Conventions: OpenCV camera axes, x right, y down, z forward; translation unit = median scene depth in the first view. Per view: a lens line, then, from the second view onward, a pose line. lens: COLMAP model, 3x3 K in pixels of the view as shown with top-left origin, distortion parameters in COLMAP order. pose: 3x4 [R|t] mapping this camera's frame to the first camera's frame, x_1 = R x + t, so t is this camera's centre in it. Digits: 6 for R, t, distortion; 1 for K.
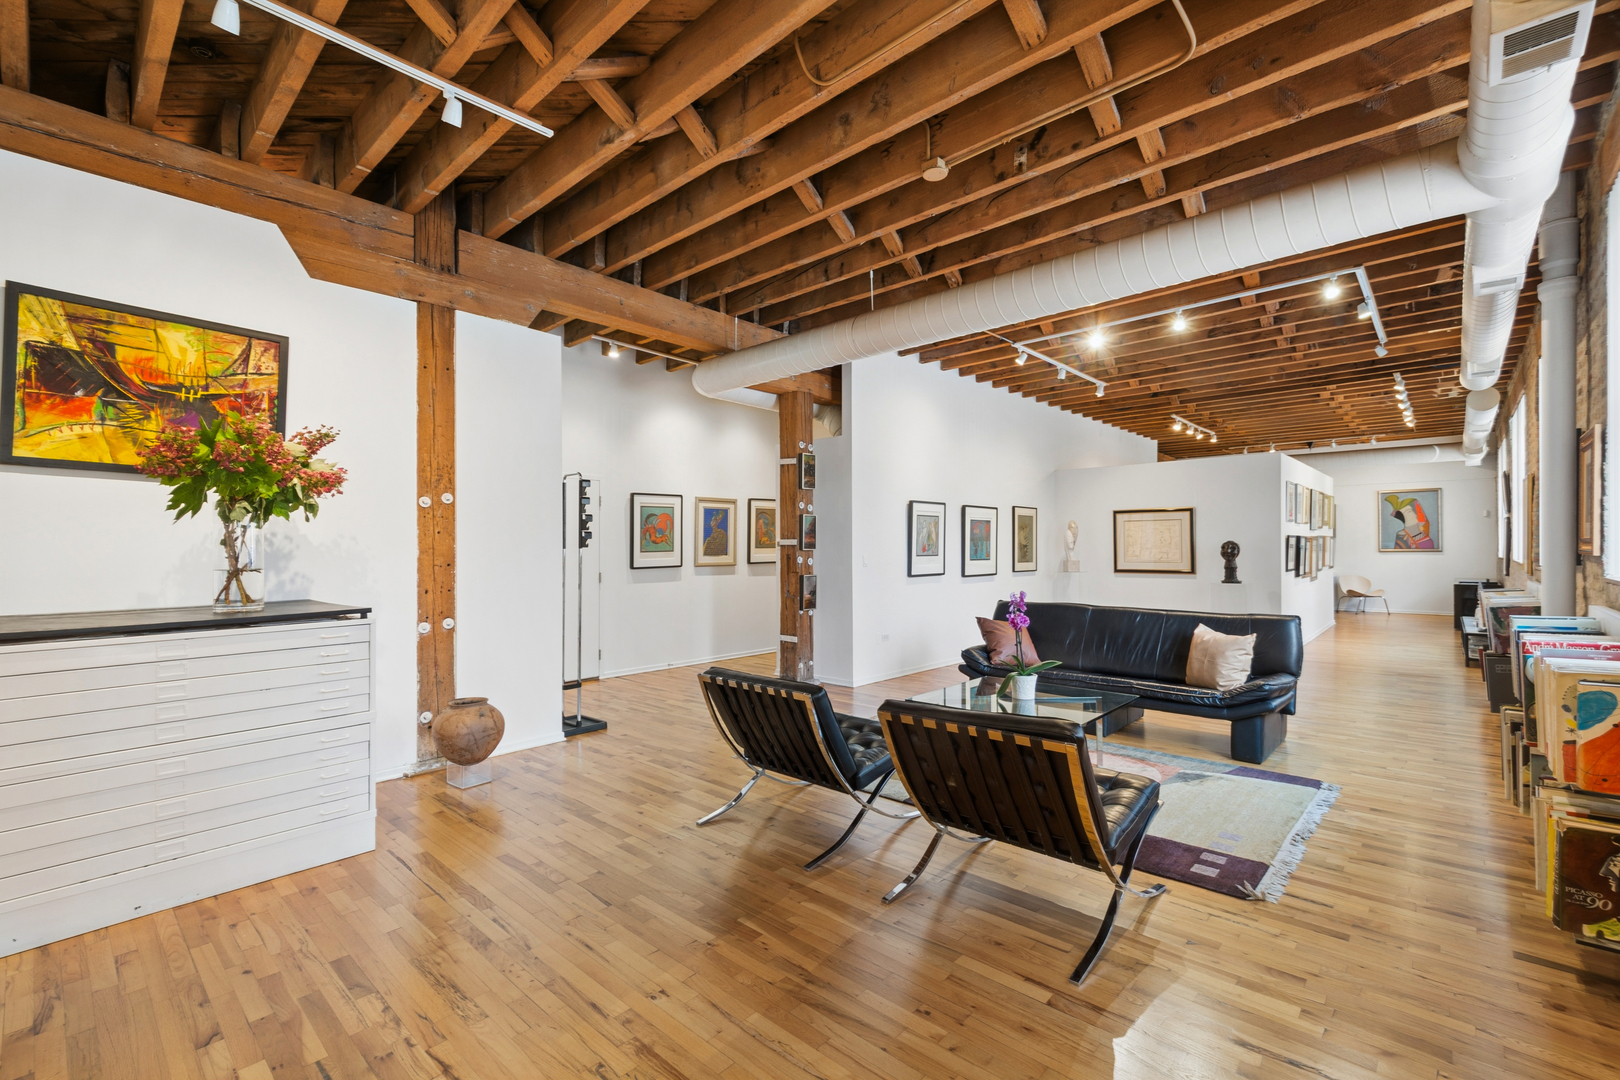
lens RADIAL K [[708.2, 0, 813.9], [0, 708.2, 544.3], [0, 0, 1]] dist [0.002174, 0.000031]
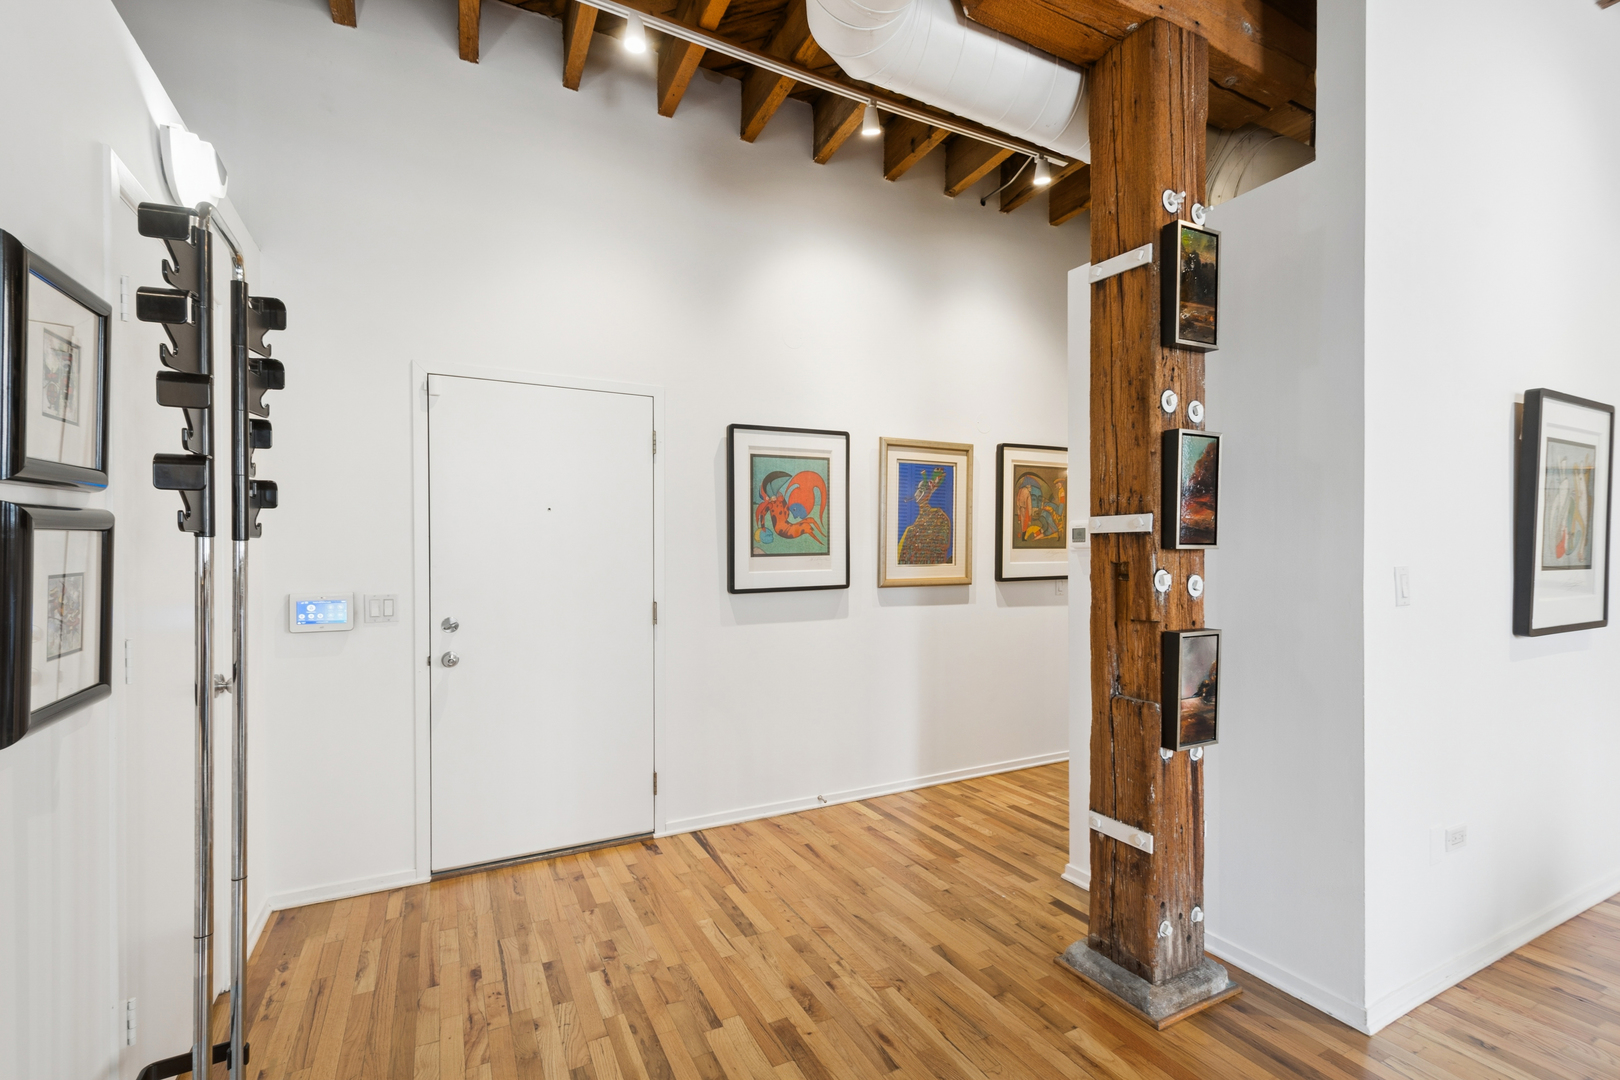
lens RADIAL K [[726.0, 0, 814.0], [0, 726.0, 563.4], [0, 0, 1]] dist [0.008794, -0.000096]
pose [[0.938773, 0.004287, -0.344509, -0.048410], [0.002165, 0.999829, 0.018342, 0.007568], [0.344529, -0.017965, 0.938604, 0.601337]]
